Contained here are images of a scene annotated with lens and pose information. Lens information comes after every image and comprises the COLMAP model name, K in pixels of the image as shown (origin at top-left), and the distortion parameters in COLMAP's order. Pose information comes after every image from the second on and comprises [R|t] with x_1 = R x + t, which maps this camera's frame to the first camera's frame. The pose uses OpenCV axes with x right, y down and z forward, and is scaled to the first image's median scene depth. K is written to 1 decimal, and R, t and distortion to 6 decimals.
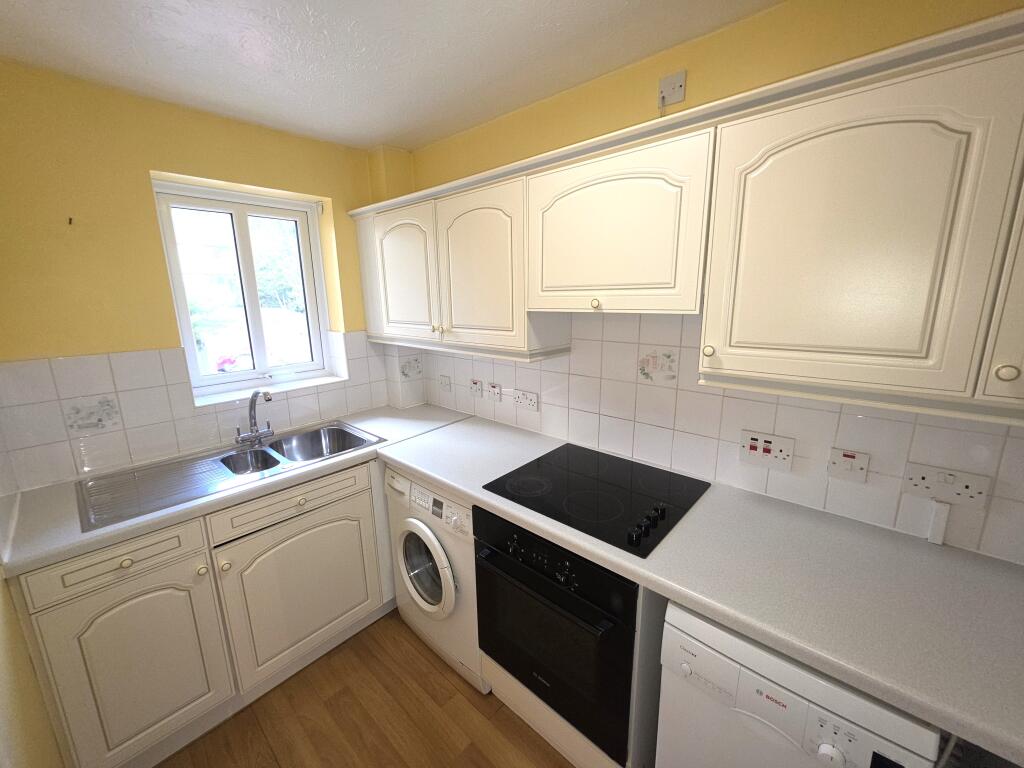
lens RADIAL K [[408.0, 0, 505.1], [0, 408.0, 382.0], [0, 0, 1]] dist [0.001546, -0.000157]
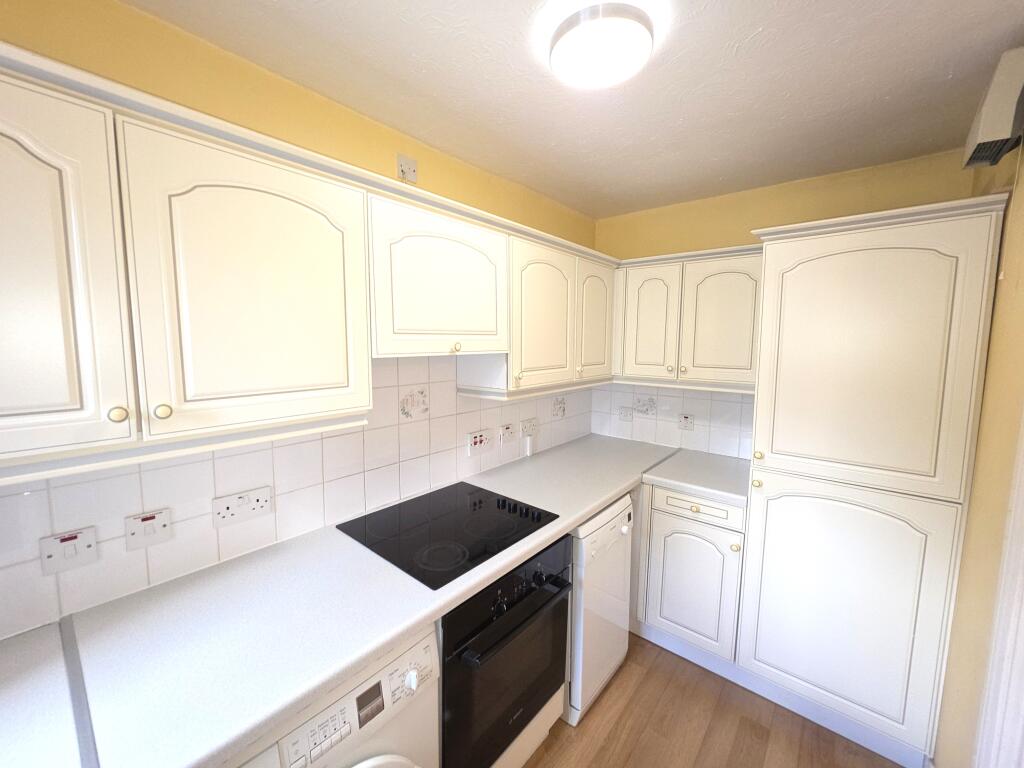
lens RADIAL K [[408.0, 0, 501.3], [0, 408.0, 384.8], [0, 0, 1]] dist [0.001546, -0.000157]
pose [[-0.035173, -0.091360, 0.995197, -0.693855], [0.211284, 0.972624, 0.096755, -0.137957], [-0.976792, 0.213672, -0.014907, 0.733335]]
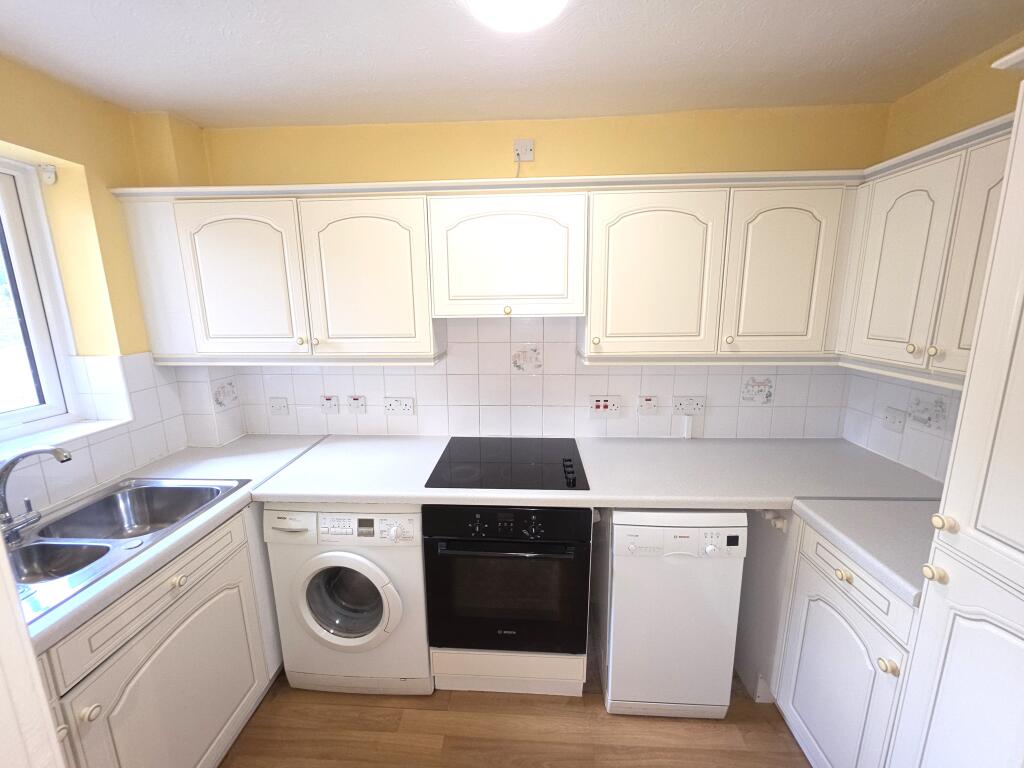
lens RADIAL K [[408.0, 0, 504.3], [0, 408.0, 382.7], [0, 0, 1]] dist [0.001546, -0.000157]
pose [[0.773946, -0.114196, 0.622870, -0.465768], [0.132554, 0.991030, 0.016989, 0.003739], [-0.619224, 0.069415, 0.782140, 0.040097]]
